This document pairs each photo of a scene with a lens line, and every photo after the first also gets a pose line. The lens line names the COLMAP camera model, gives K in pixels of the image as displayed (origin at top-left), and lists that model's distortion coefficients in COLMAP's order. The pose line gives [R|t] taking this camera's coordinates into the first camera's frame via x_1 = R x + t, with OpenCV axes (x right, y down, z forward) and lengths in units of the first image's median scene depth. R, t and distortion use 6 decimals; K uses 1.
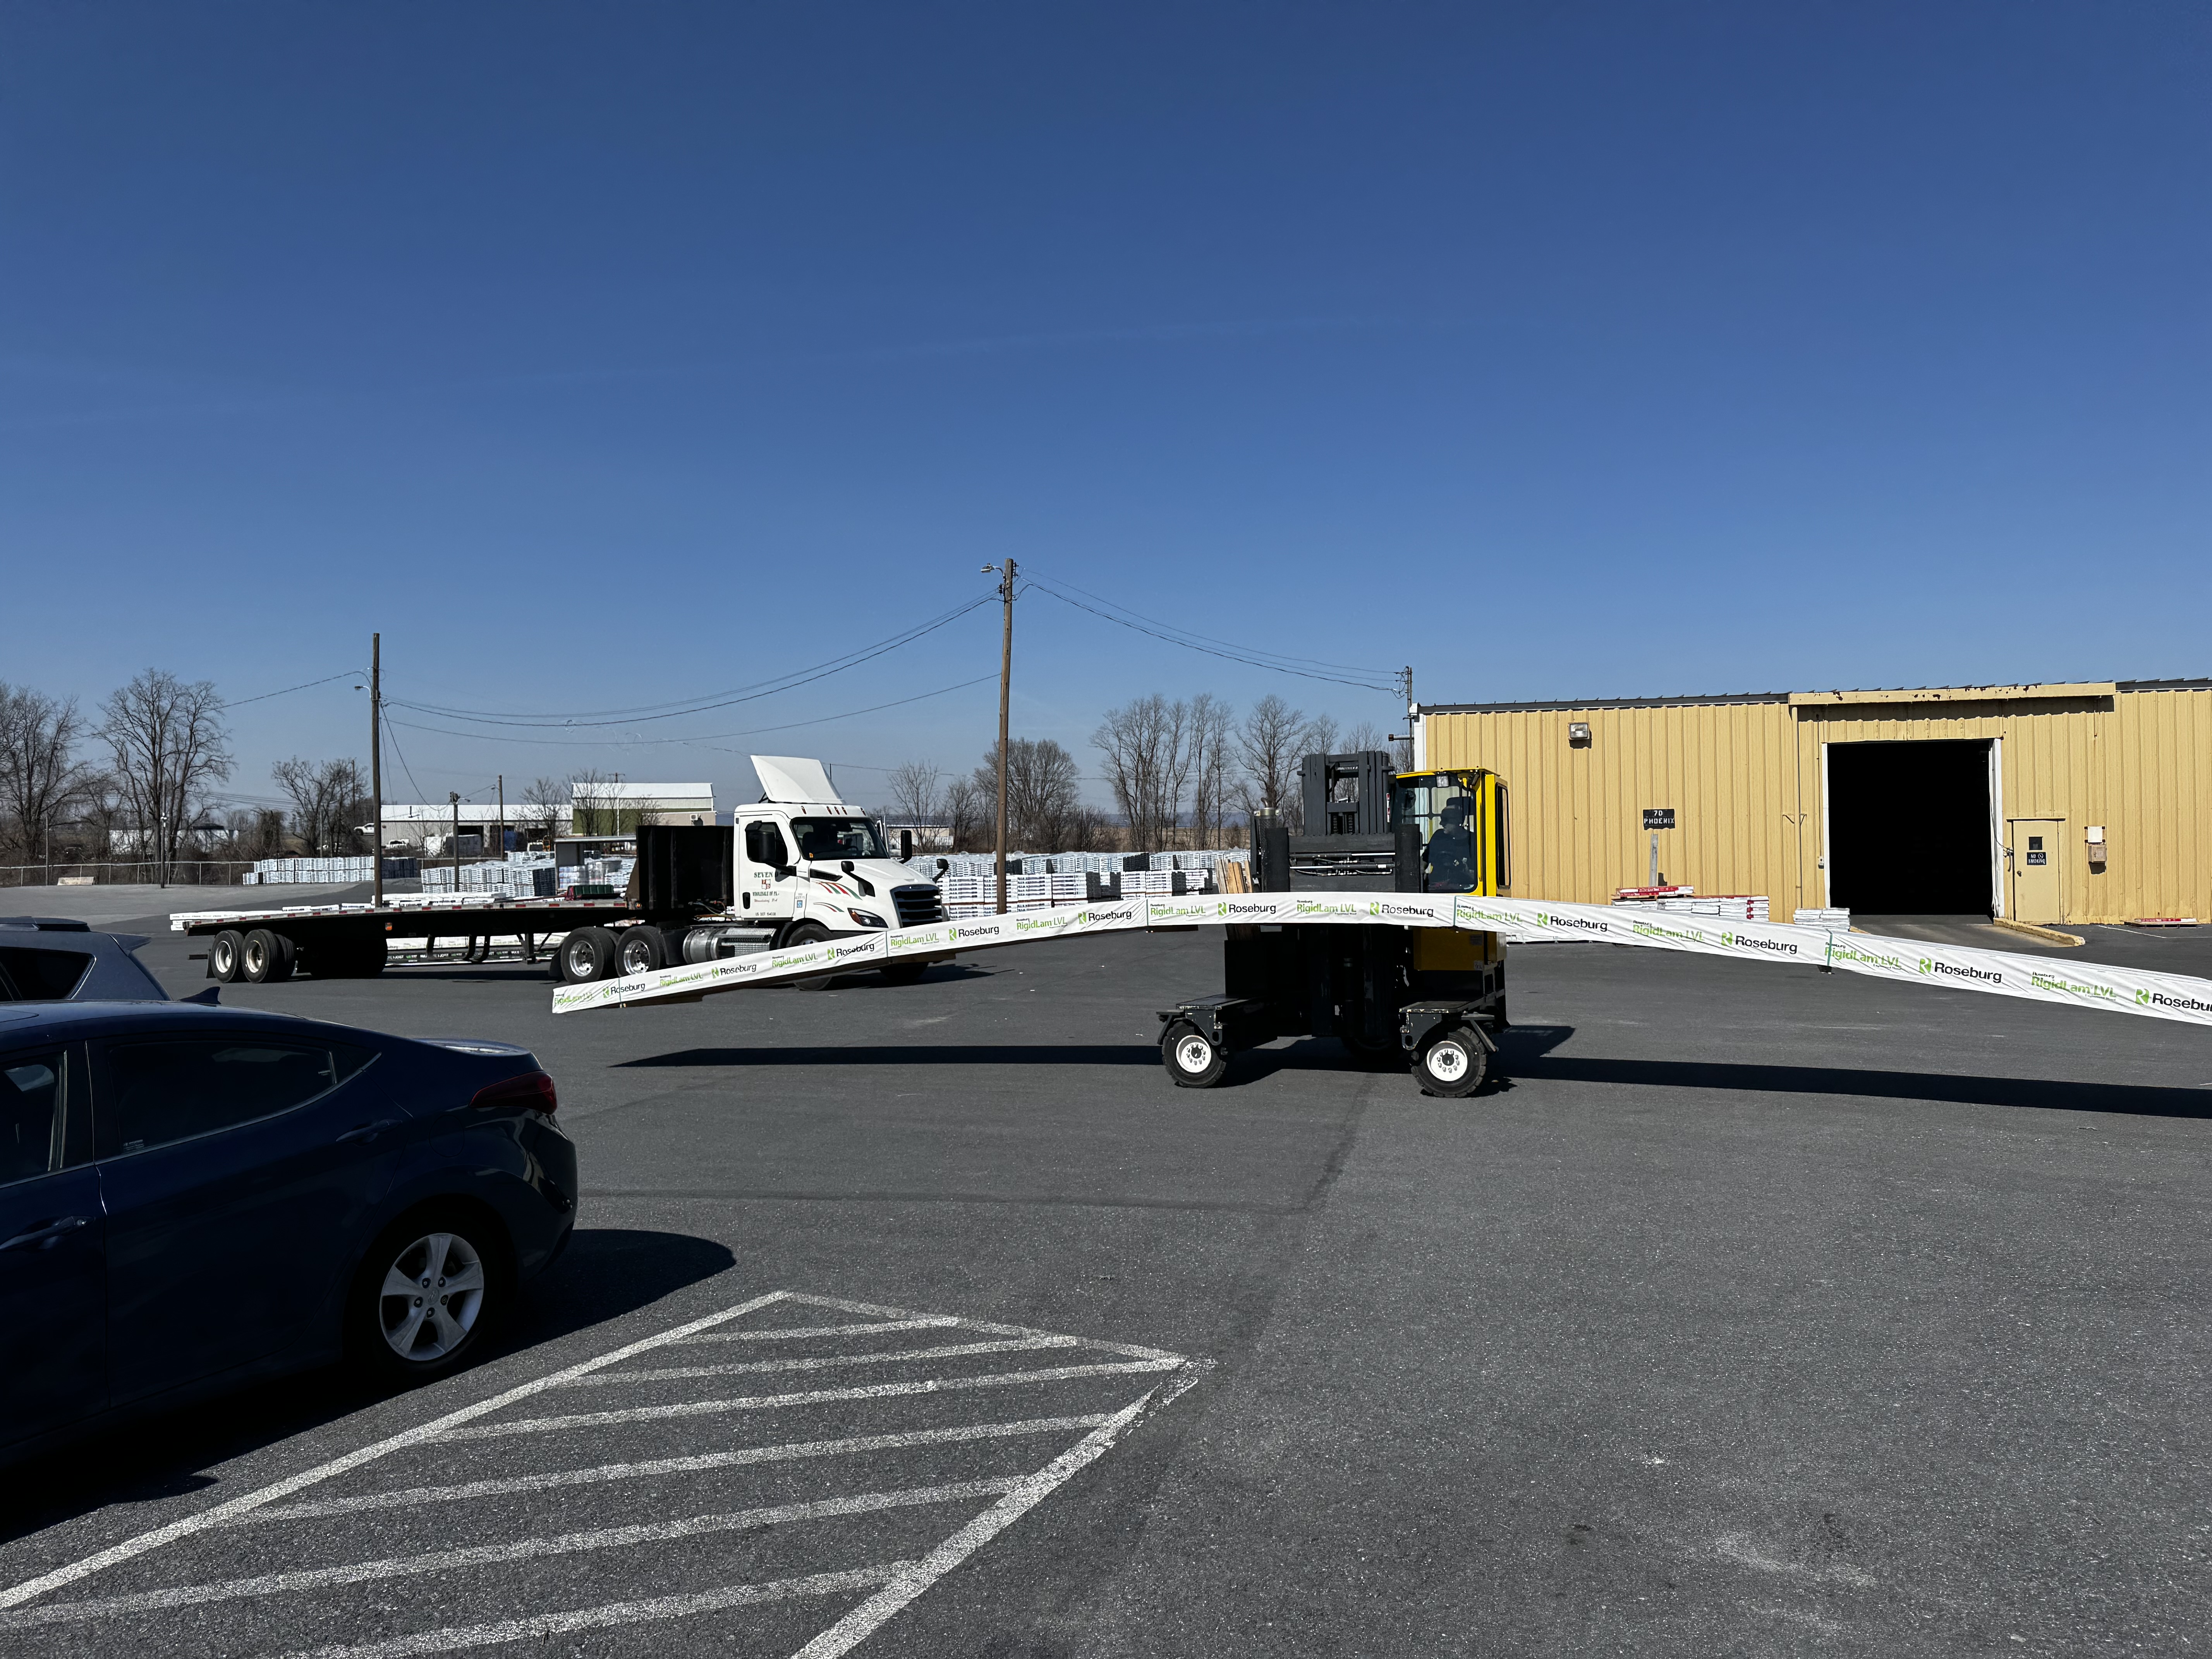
lens RADIAL K [[1559.0, 0, 1108.0], [0, 1559.0, 830.3], [0, 0, 1]] dist [0.003794, 0.000264]
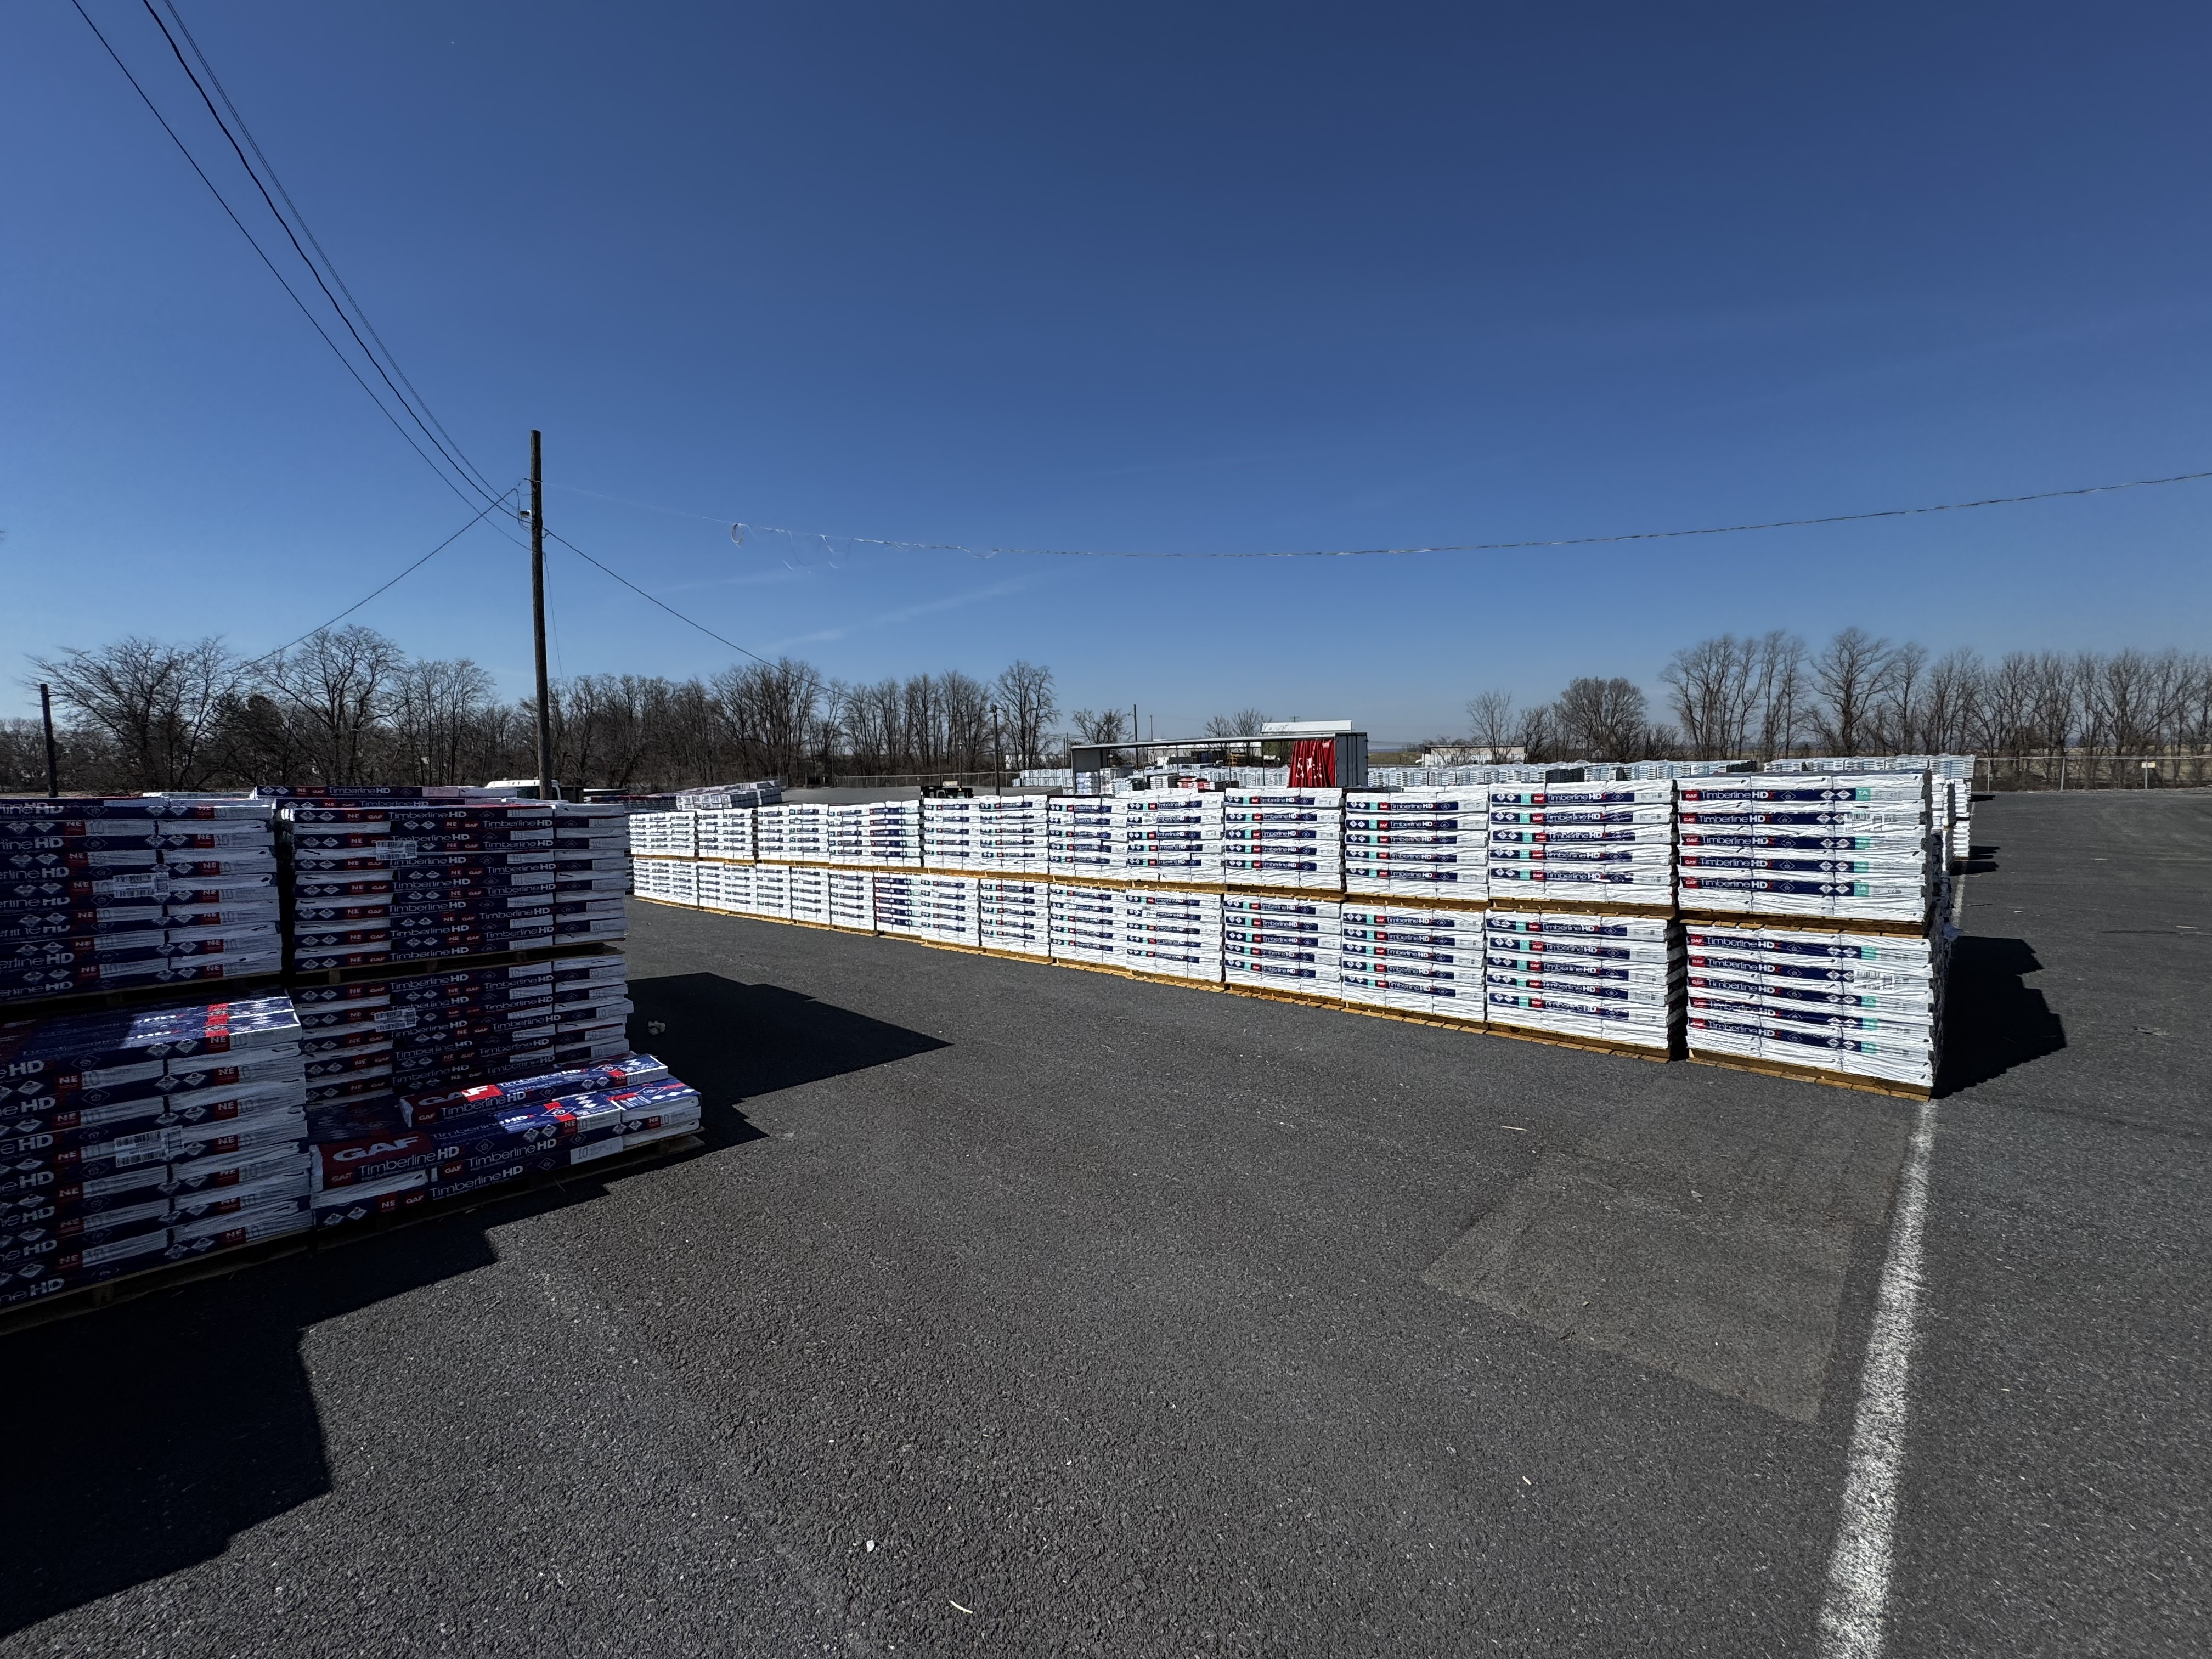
lens RADIAL K [[892.2, 0, 1106.6], [0, 892.2, 832.2], [0, 0, 1]] dist [-0.000812, -0.000045]
pose [[0.850047, 0.037683, -0.525358, -0.009052], [0.005748, 0.996714, 0.080792, 0.006008], [0.526676, -0.071696, 0.847037, 0.206650]]
